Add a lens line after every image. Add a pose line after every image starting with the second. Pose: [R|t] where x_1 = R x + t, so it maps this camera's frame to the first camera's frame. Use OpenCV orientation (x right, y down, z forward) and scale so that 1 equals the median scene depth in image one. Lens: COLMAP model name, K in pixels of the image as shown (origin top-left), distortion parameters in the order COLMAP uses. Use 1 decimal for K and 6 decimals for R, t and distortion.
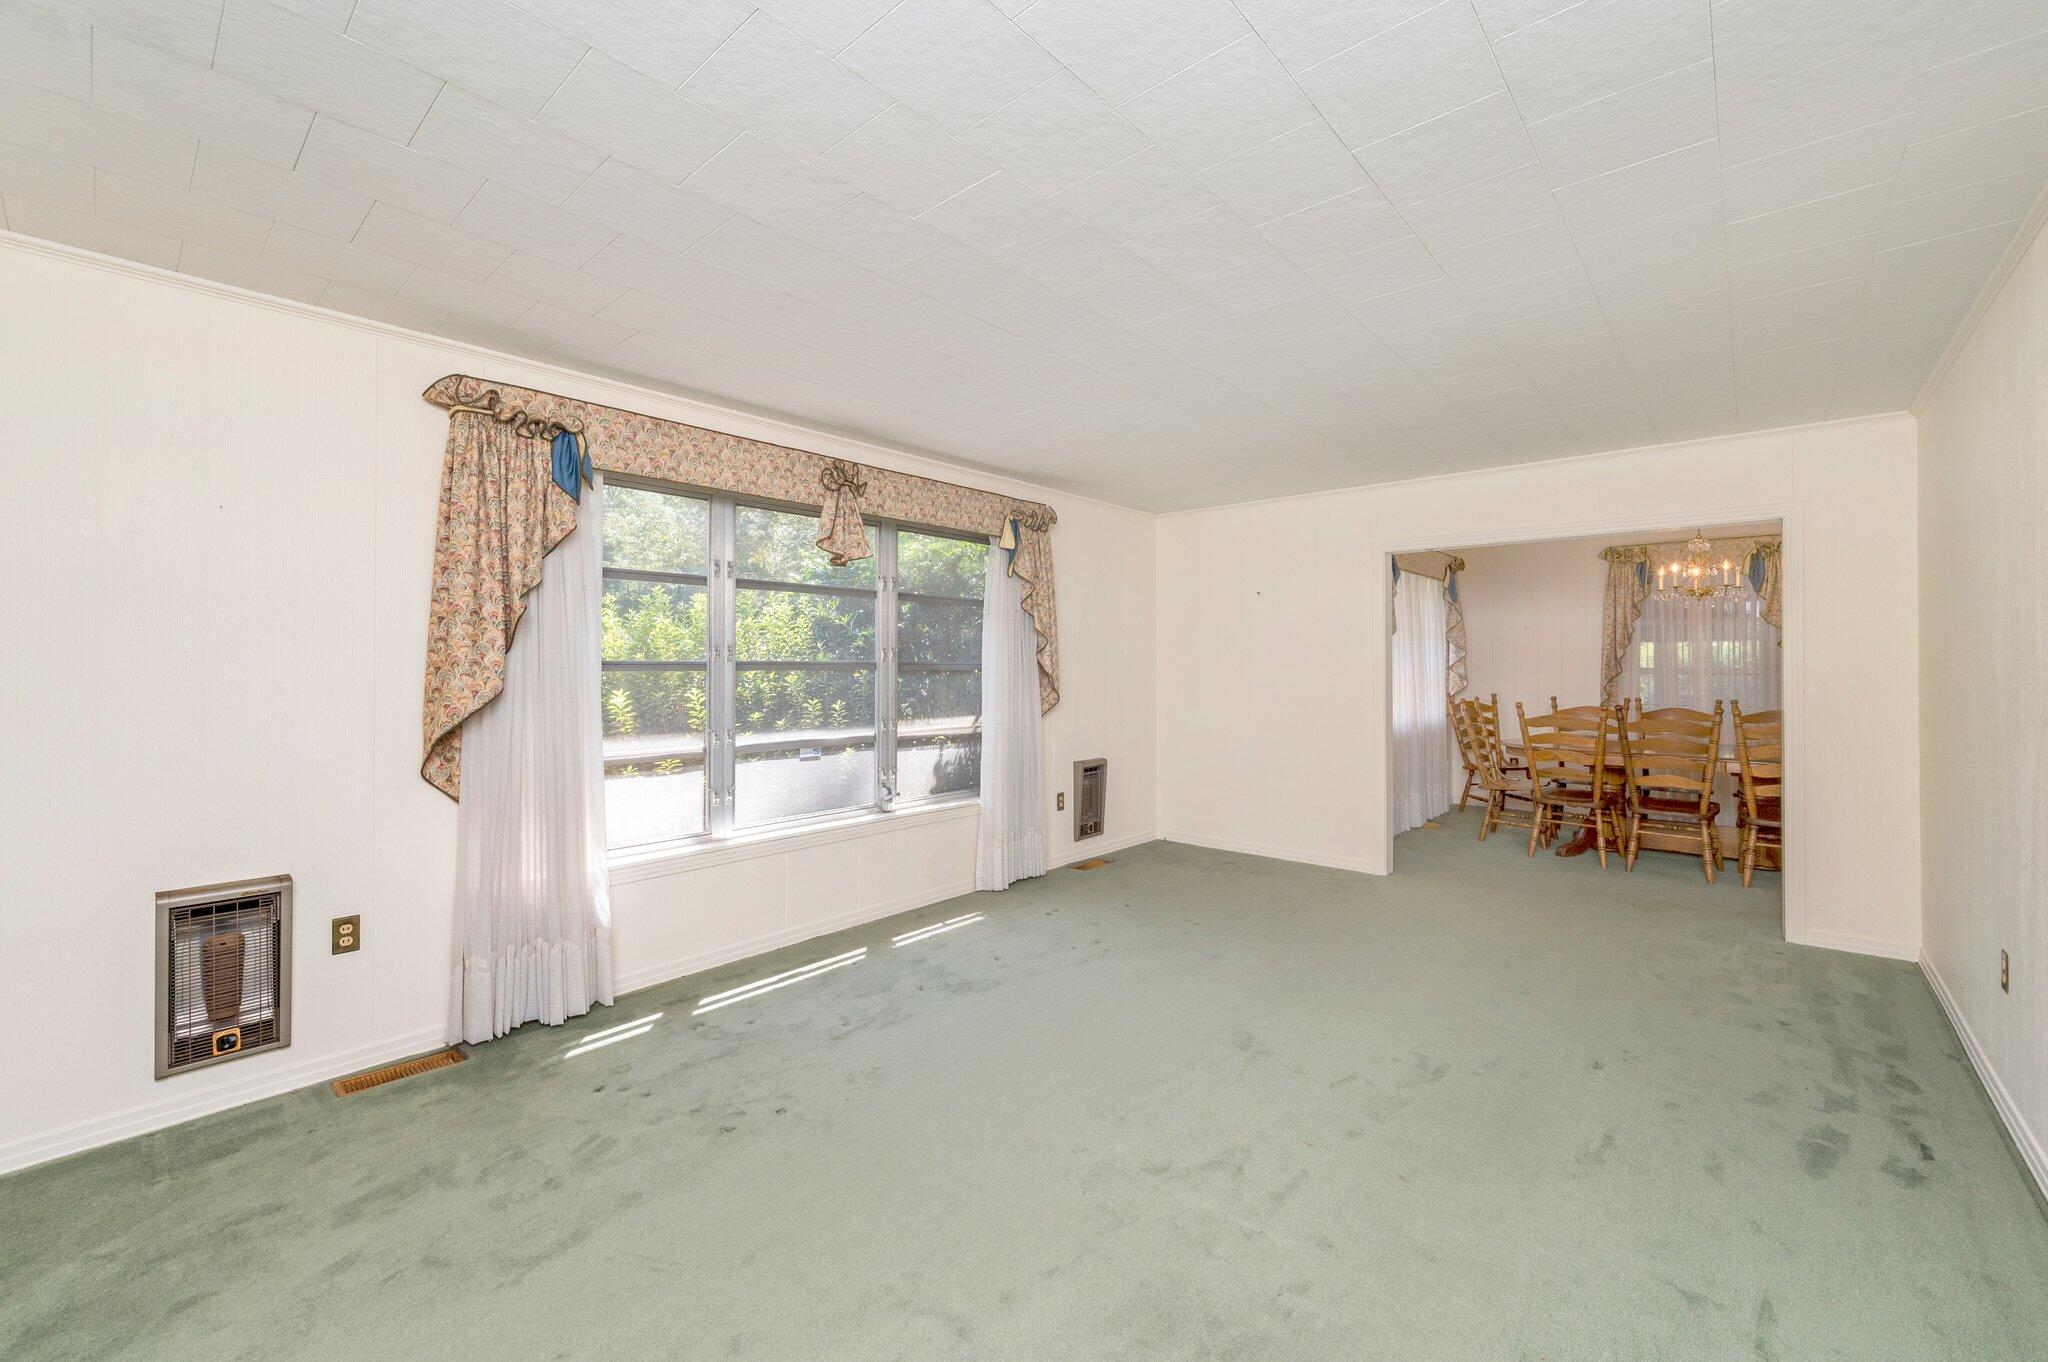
lens RADIAL K [[808.3, 0, 1049.3], [0, 808.3, 659.8], [0, 0, 1]] dist [-0.009669, 0.000340]
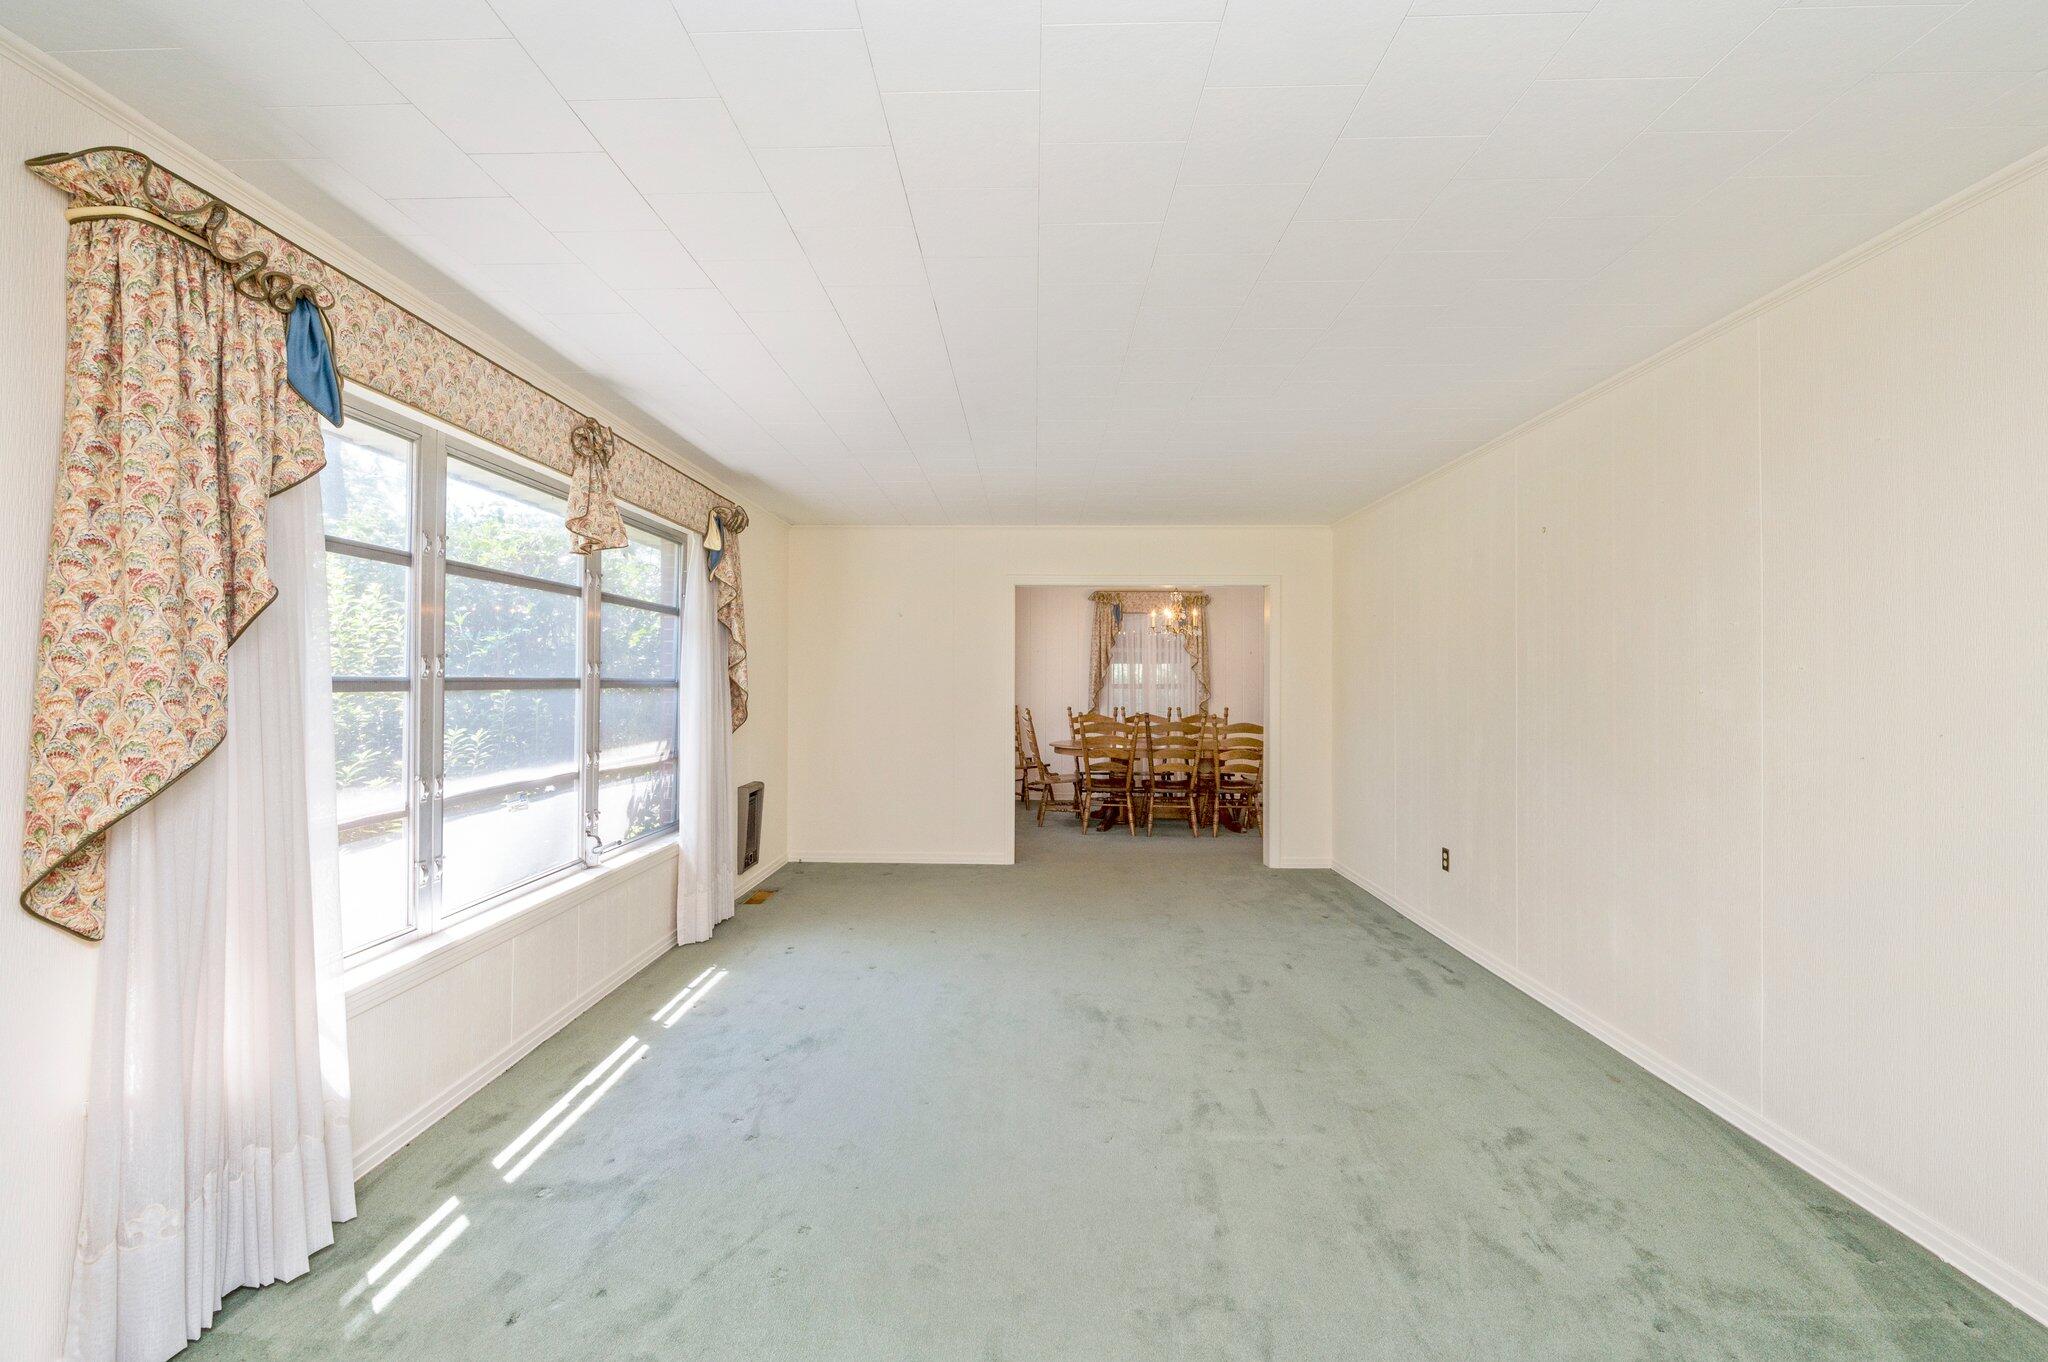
lens RADIAL K [[808.3, 0, 990.0], [0, 808.3, 671.8], [0, 0, 1]] dist [-0.009669, 0.000340]
pose [[0.780336, 0.010070, 0.625279, -0.514299], [-0.008927, 0.999948, -0.004962, -0.003917], [-0.625297, -0.001710, 0.780385, 0.178114]]
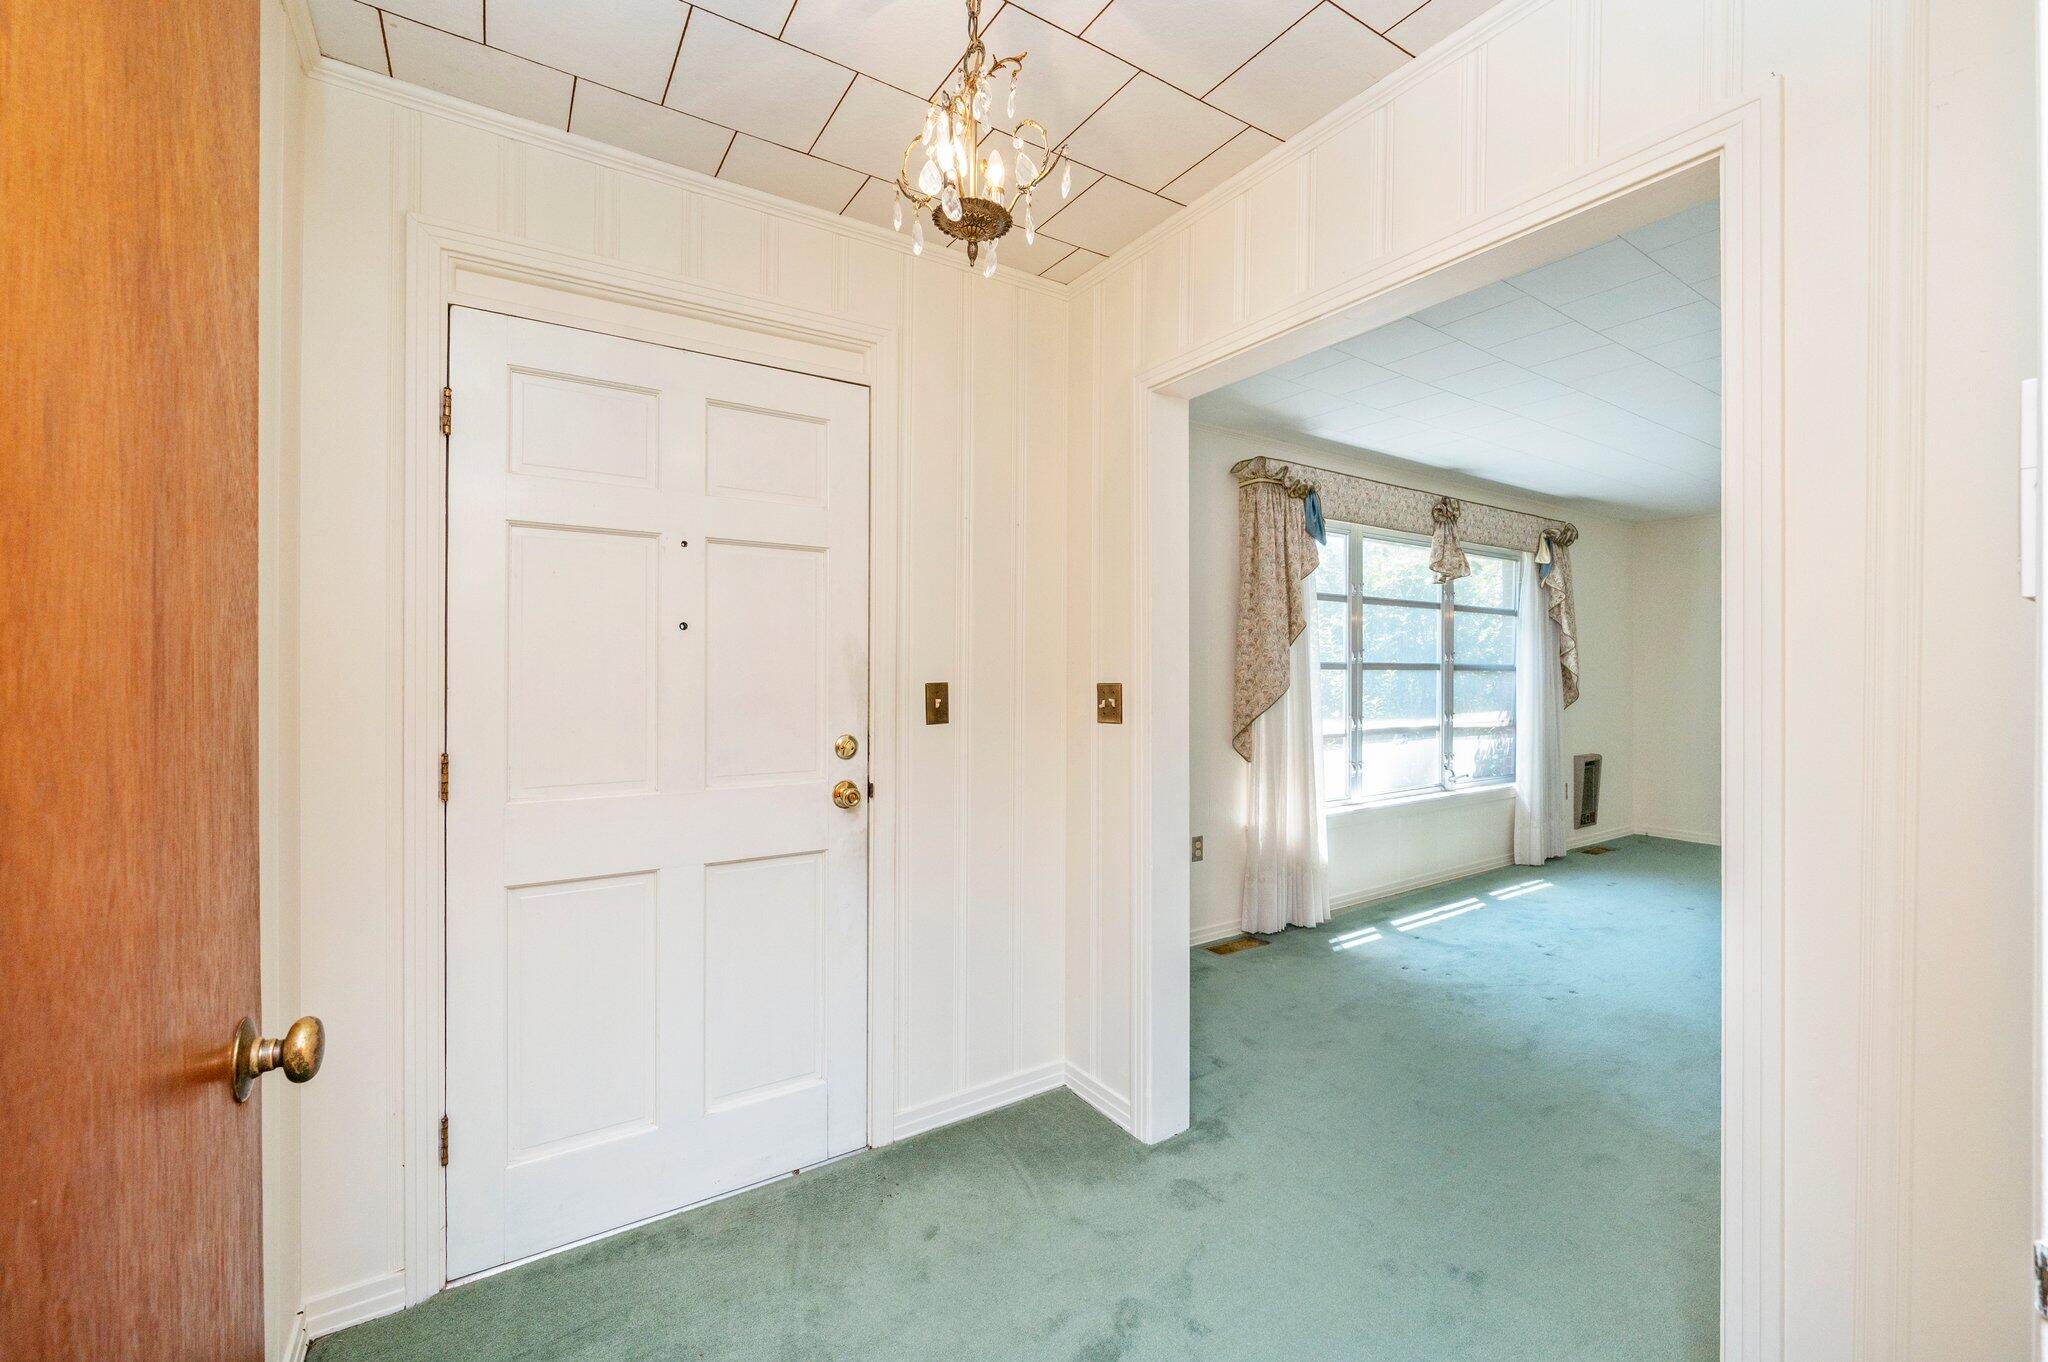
lens RADIAL K [[808.3, 0, 1023.4], [0, 808.3, 672.0], [0, 0, 1]] dist [-0.009669, 0.000340]
pose [[0.961542, 0.002325, -0.274649, -0.621566], [-0.000874, 0.999985, 0.005405, 0.012041], [0.274657, -0.004957, 0.961529, -0.394895]]
